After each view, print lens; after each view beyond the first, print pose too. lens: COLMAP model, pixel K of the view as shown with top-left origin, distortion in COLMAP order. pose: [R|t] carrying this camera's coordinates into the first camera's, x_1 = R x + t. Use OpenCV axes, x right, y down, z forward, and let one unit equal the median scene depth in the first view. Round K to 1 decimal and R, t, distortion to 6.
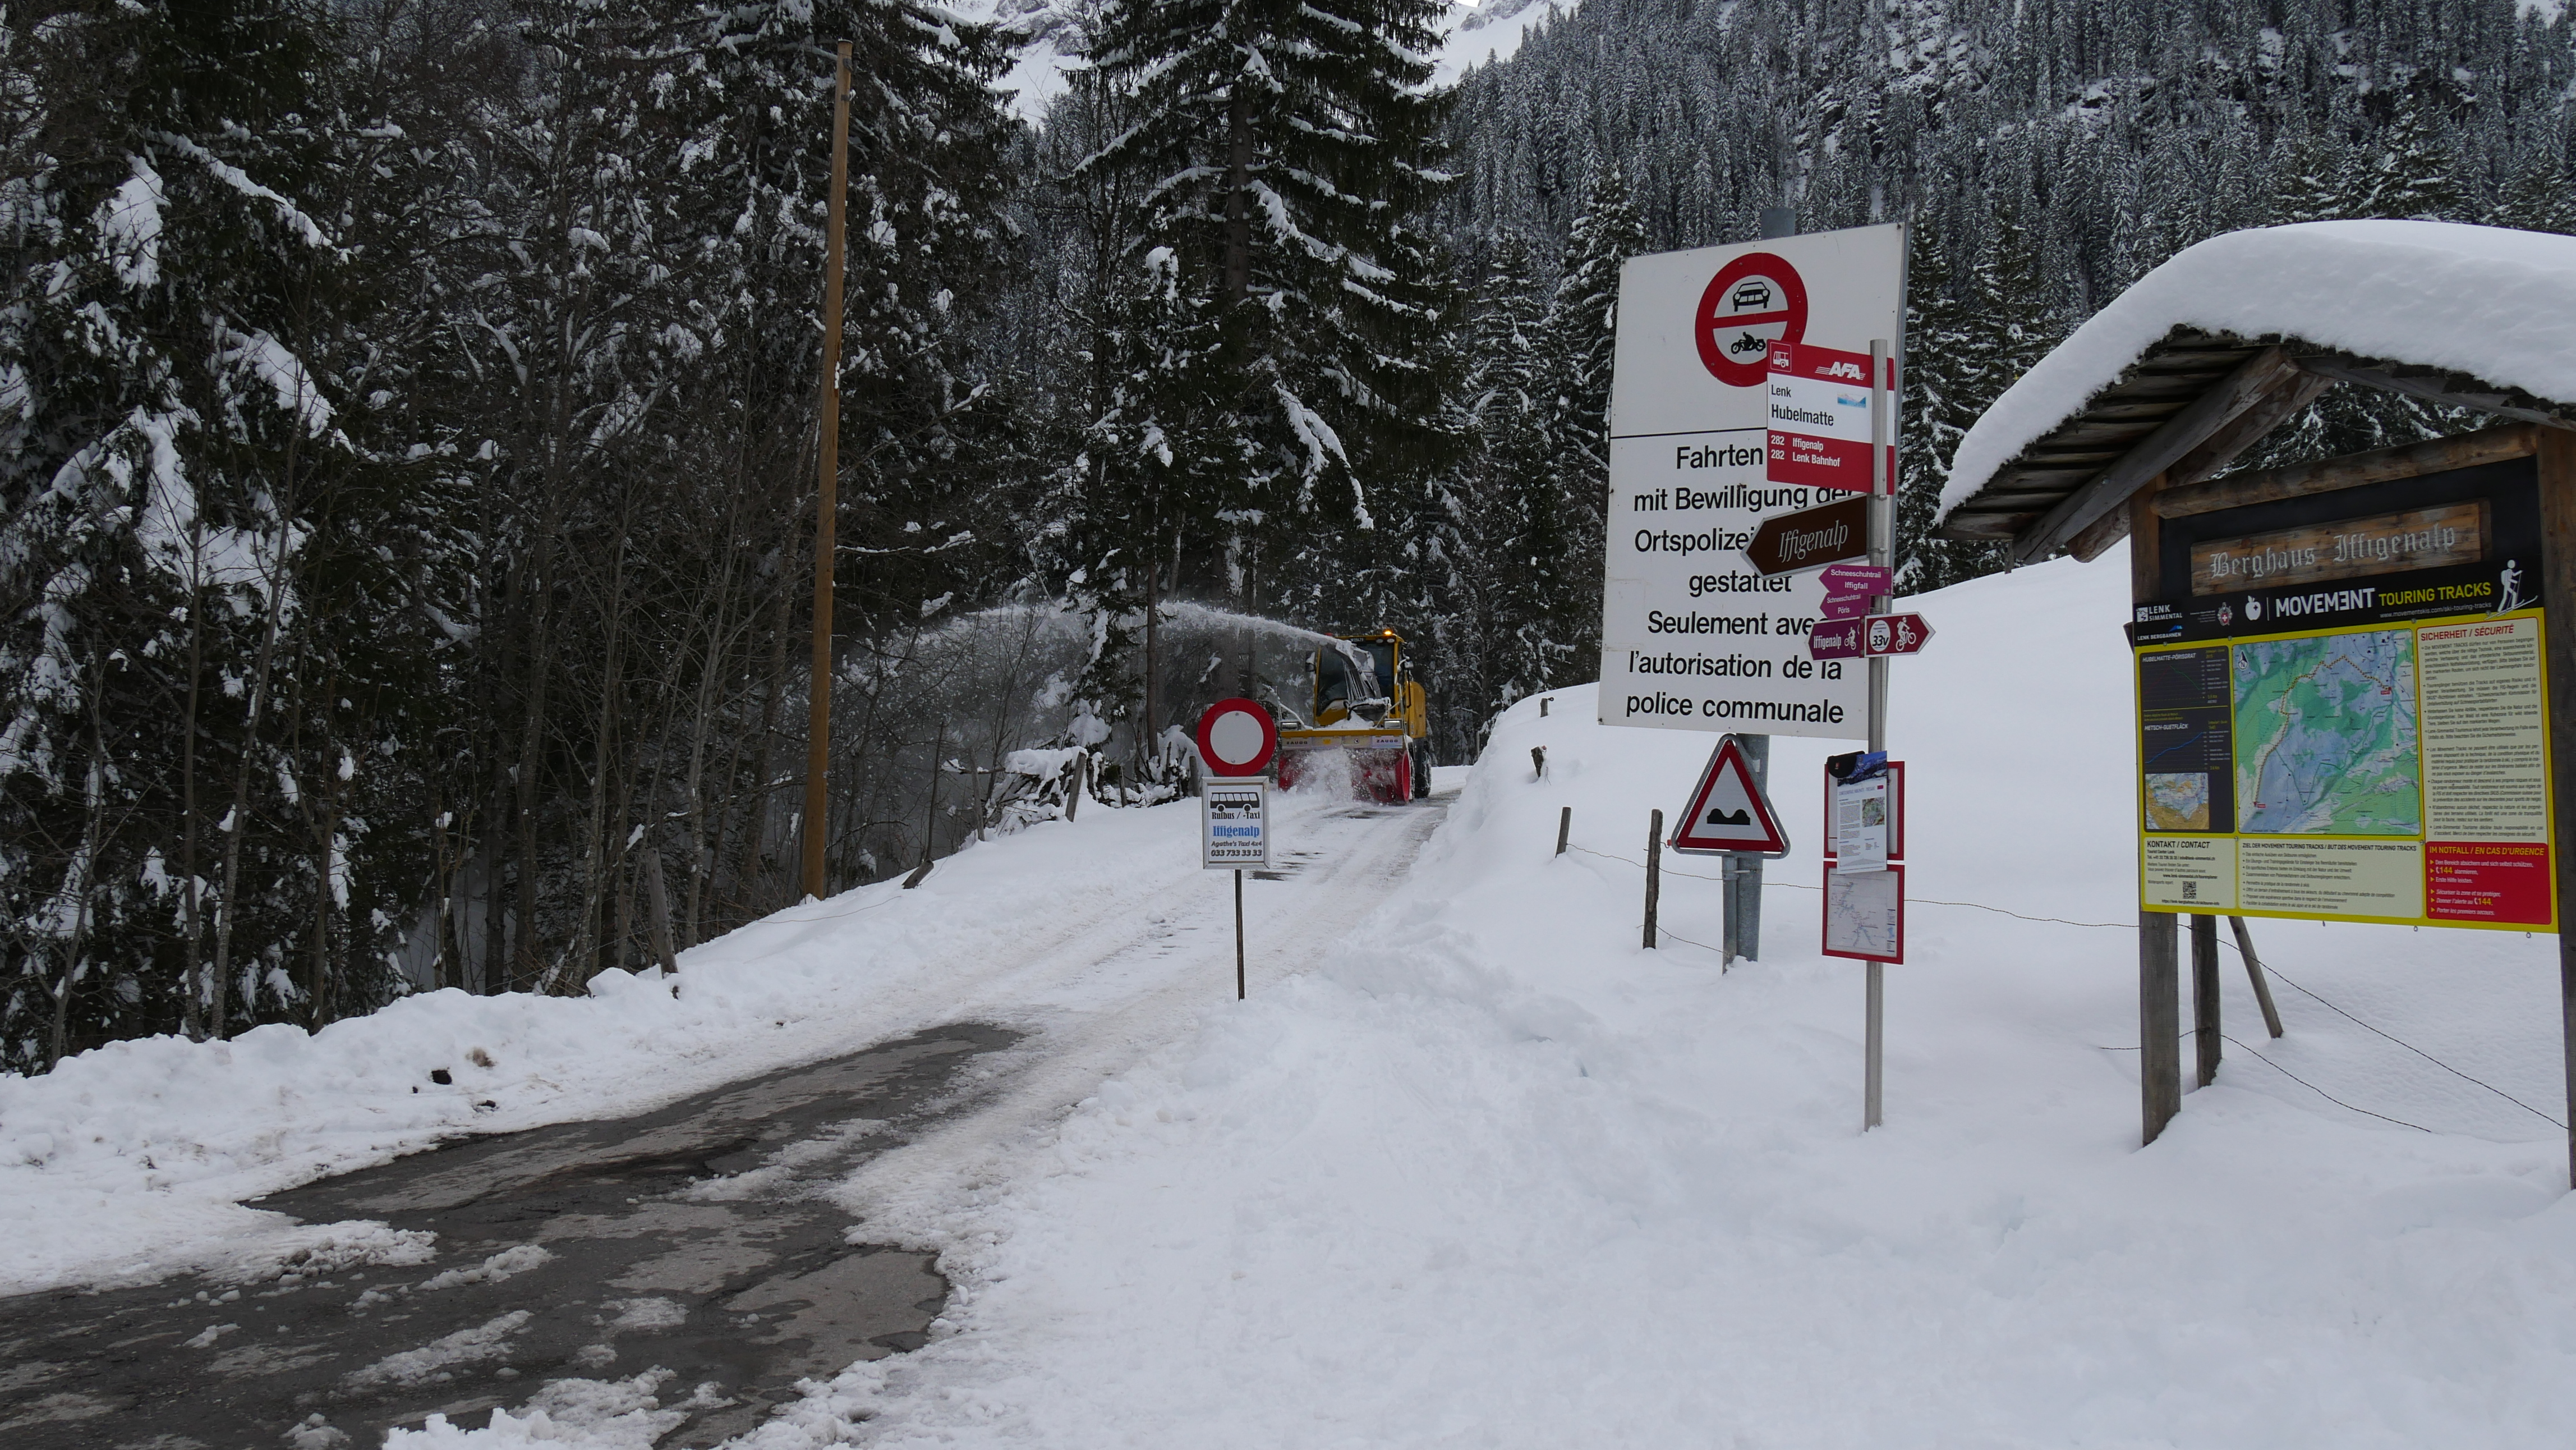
lens RADIAL K [[2192.9, 0, 1281.6], [0, 2192.9, 711.8], [0, 0, 1]] dist [-0.052921, 0.040475]
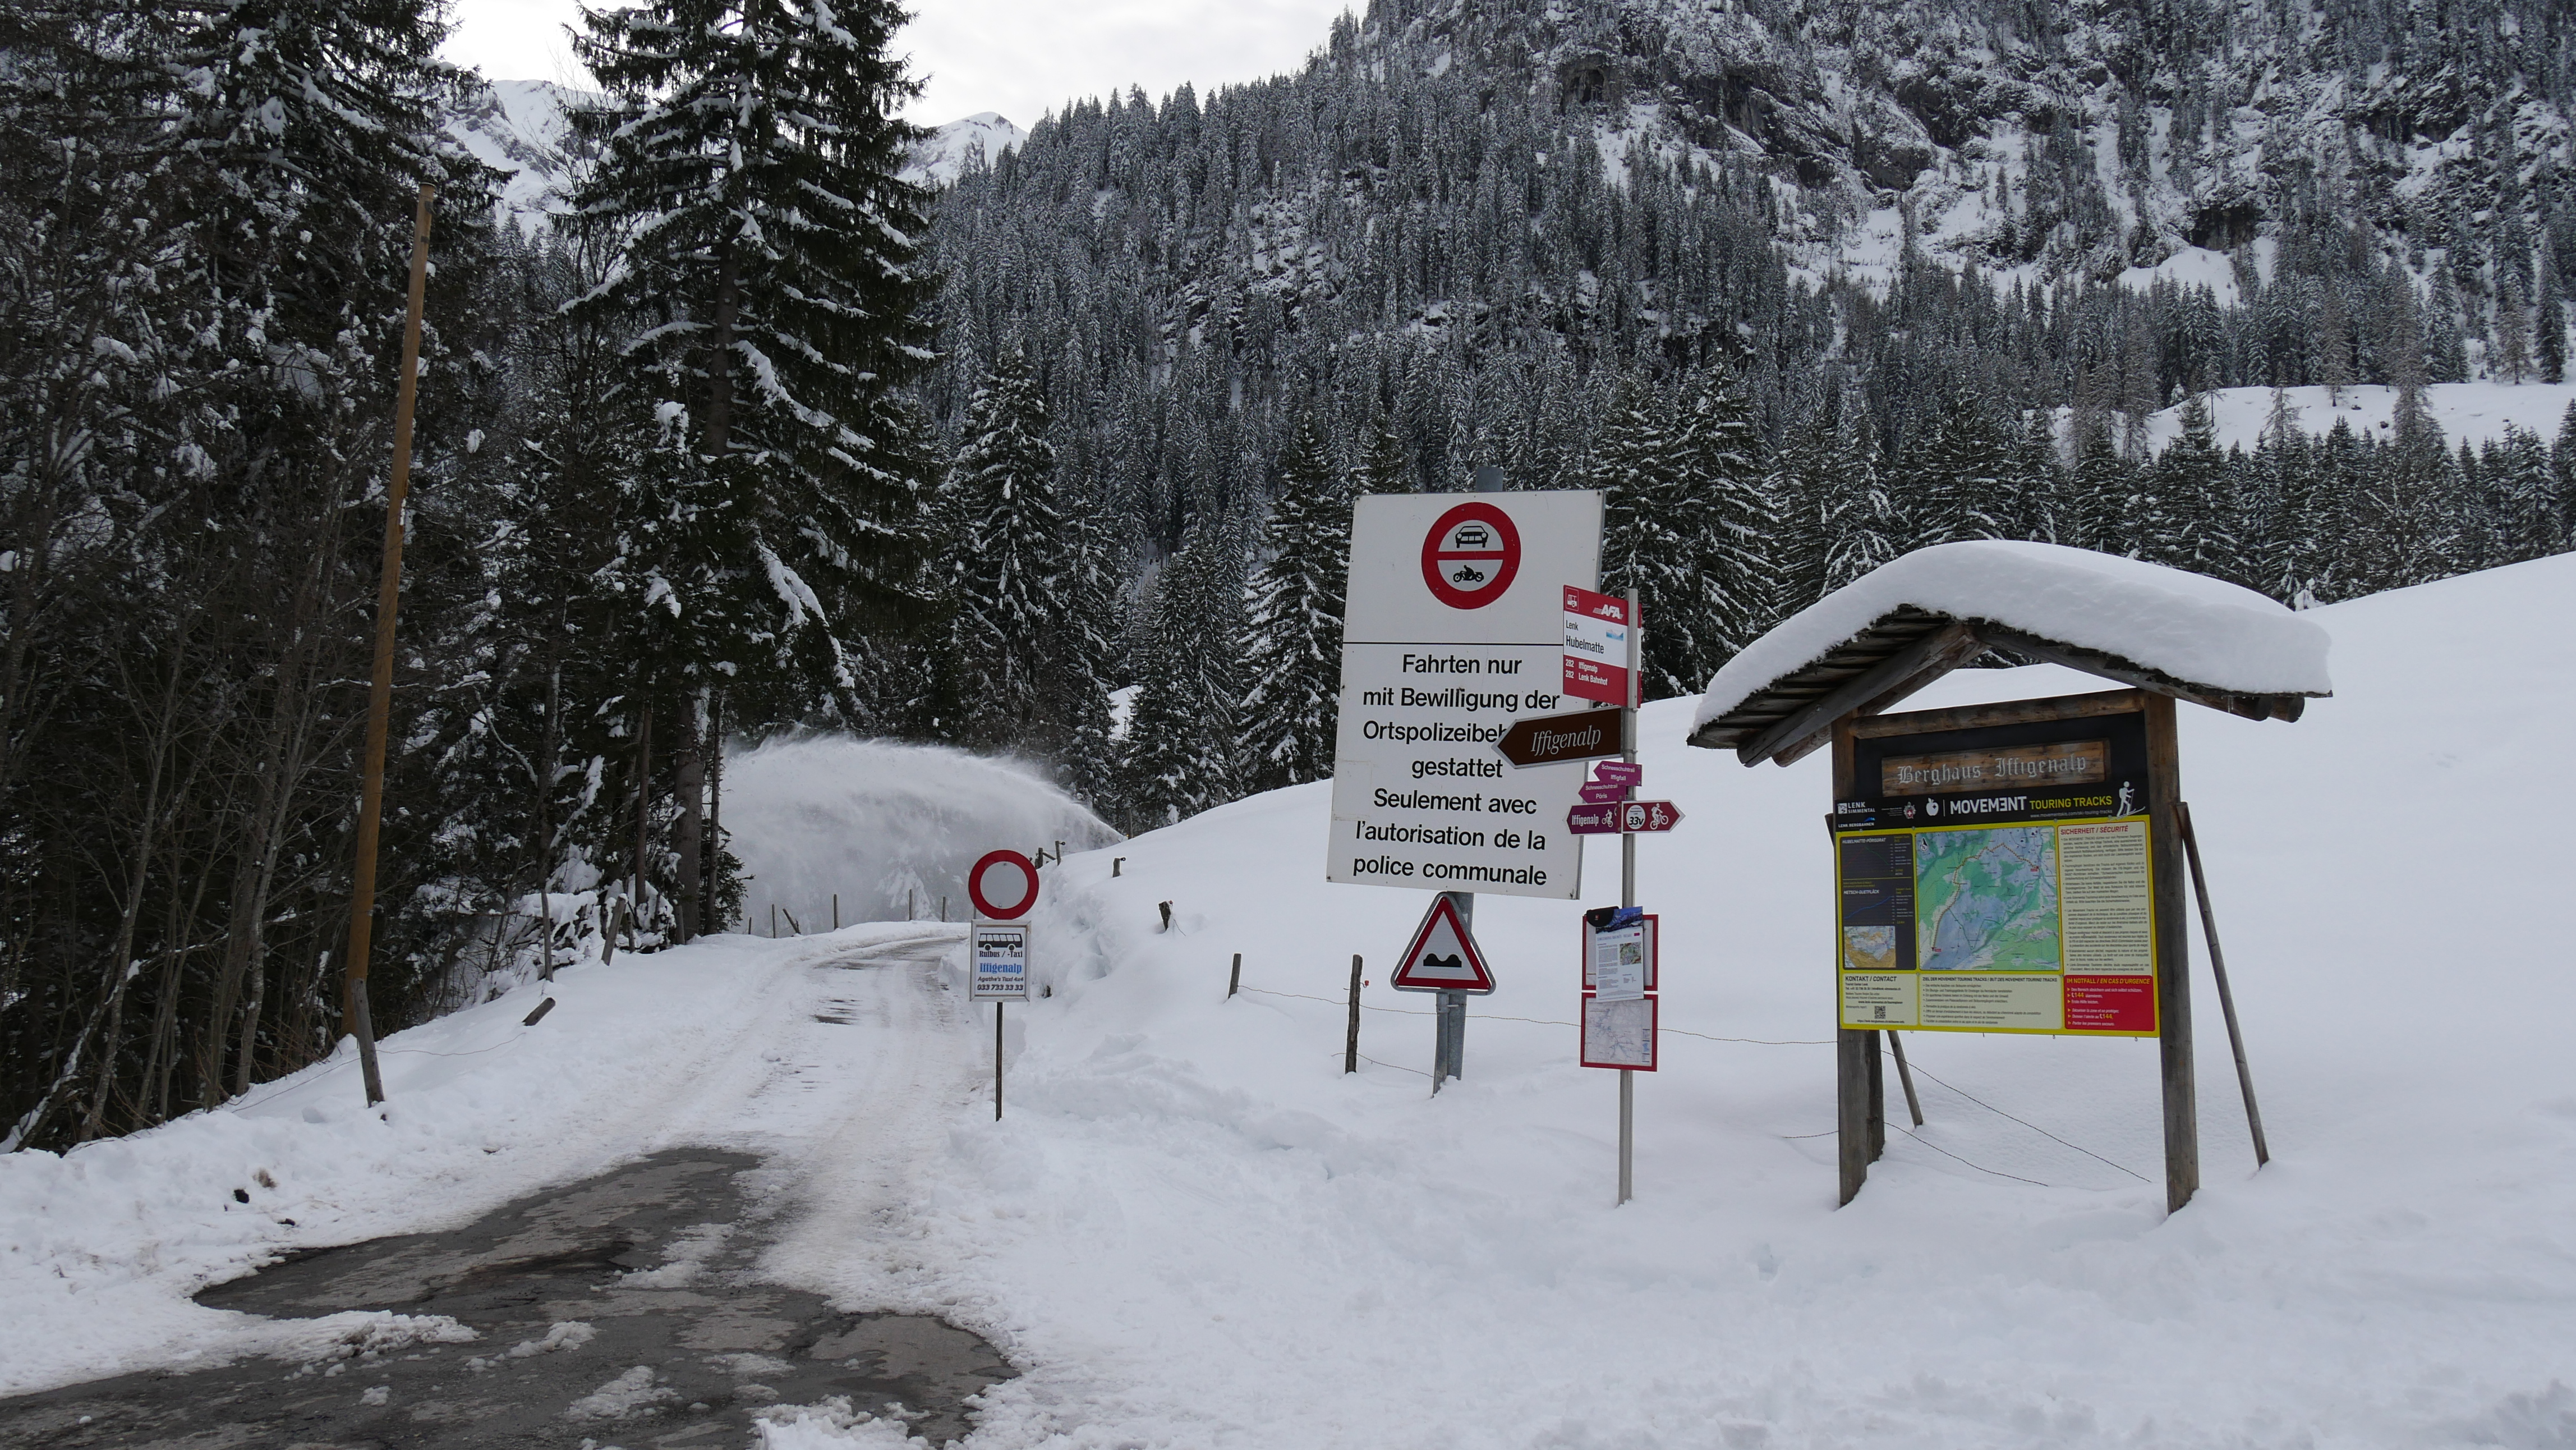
lens RADIAL K [[2192.9, 0, 1293.5], [0, 2192.9, 705.6], [0, 0, 1]] dist [-0.052921, 0.040475]
pose [[0.953703, 0.049702, 0.296615, -0.217214], [-0.026882, 0.996390, -0.080523, 0.006628], [-0.299547, 0.068821, 0.951596, -0.126531]]
